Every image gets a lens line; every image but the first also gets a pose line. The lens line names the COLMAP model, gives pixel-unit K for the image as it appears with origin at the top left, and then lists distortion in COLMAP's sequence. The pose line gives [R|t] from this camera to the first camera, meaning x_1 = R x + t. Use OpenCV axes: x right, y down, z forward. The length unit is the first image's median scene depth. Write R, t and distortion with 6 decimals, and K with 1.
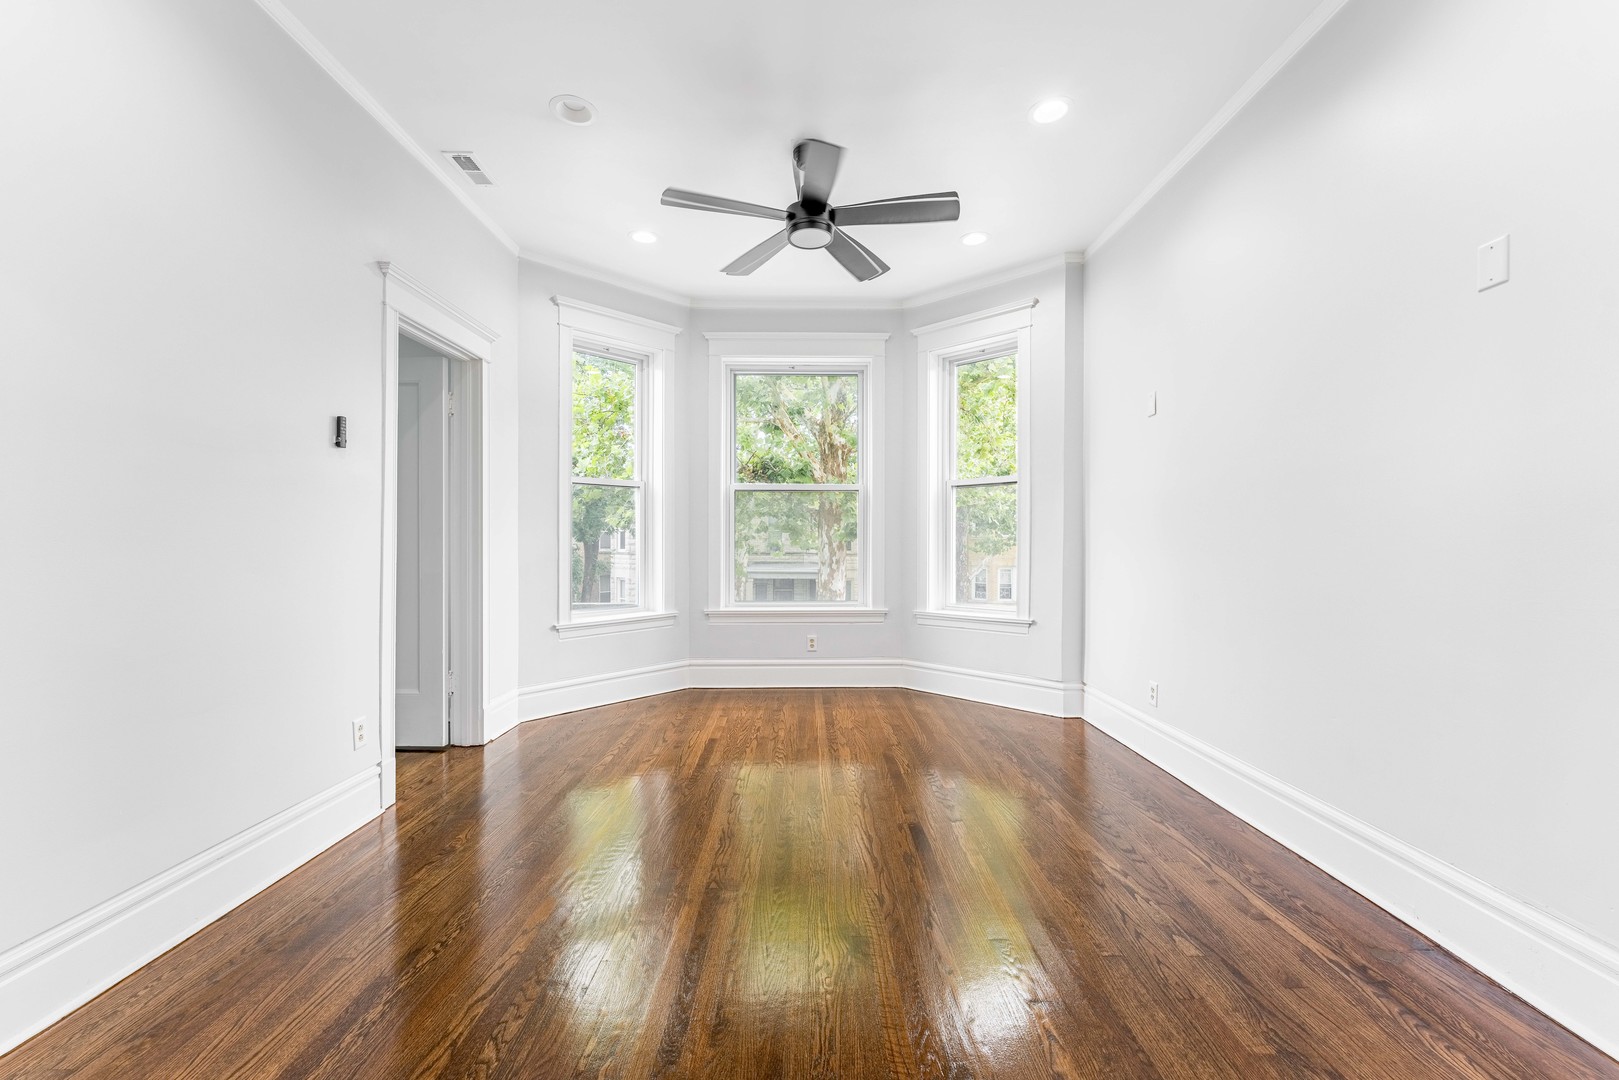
lens RADIAL K [[670.6, 0, 802.2], [0, 670.6, 546.4], [0, 0, 1]] dist [0.003278, -0.000329]
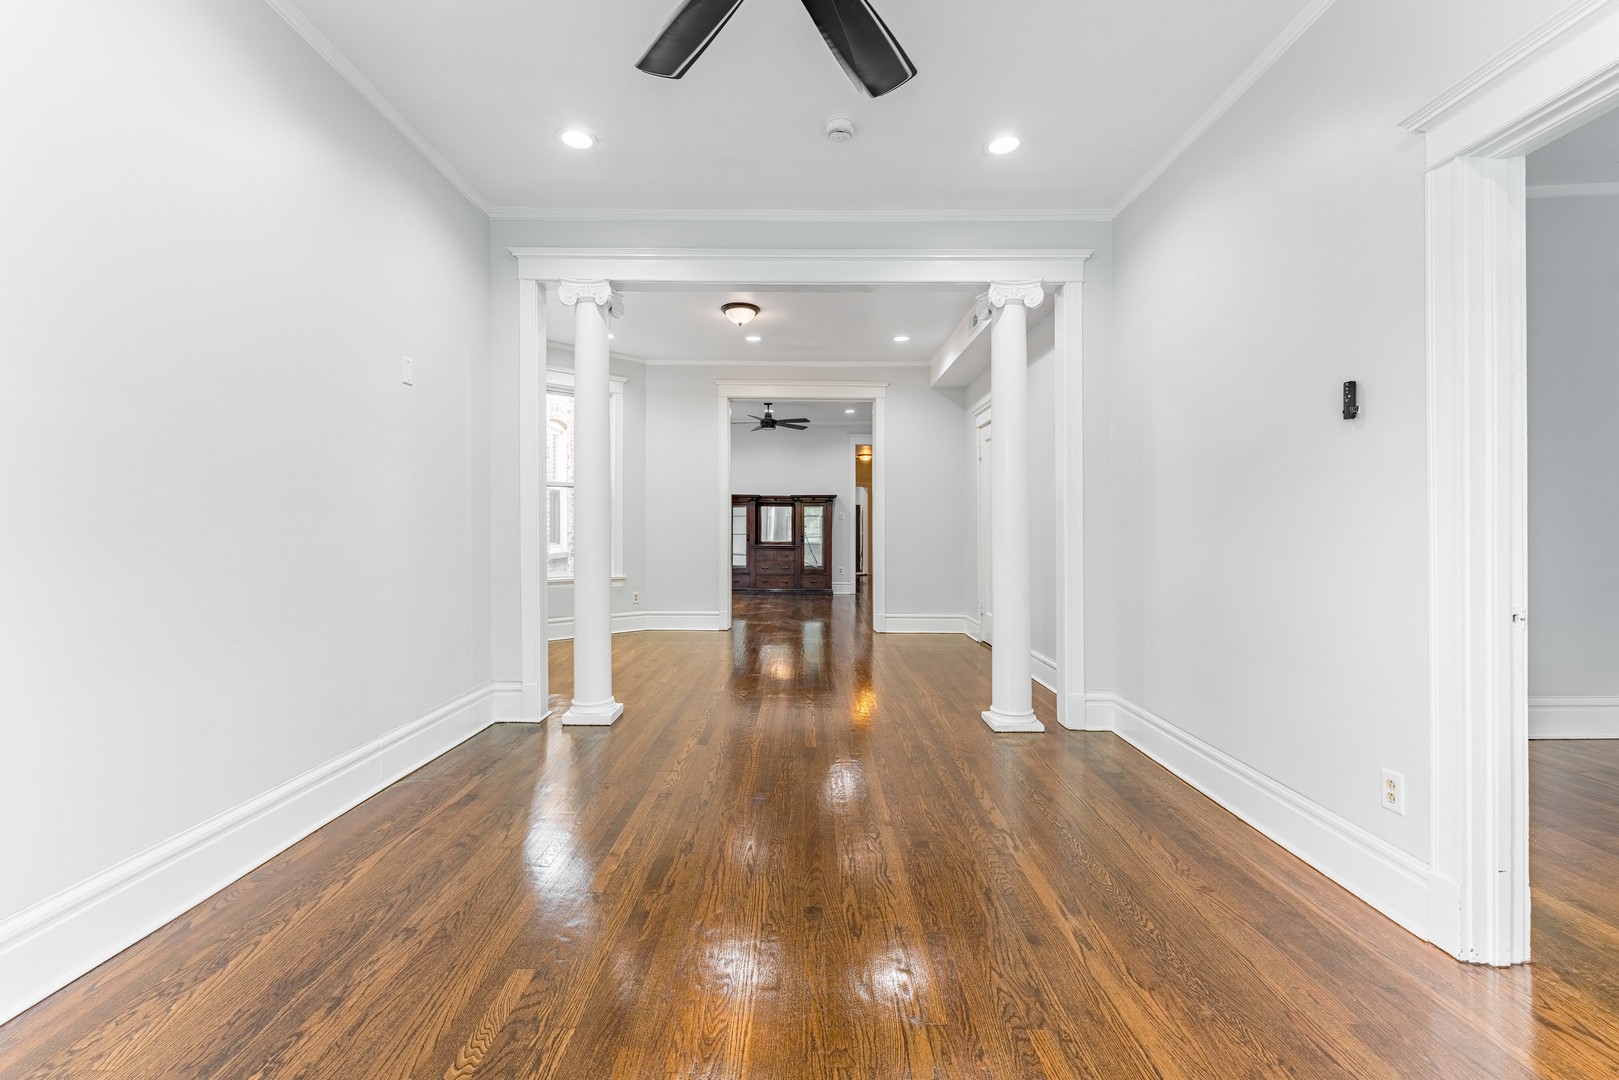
lens RADIAL K [[670.6, 0, 809.1], [0, 670.6, 530.3], [0, 0, 1]] dist [0.003278, -0.000329]
pose [[-0.999927, -0.003677, -0.011515, -0.008226], [-0.003793, 0.999942, 0.010112, -0.017862], [0.011477, 0.010155, -0.999883, 2.152284]]
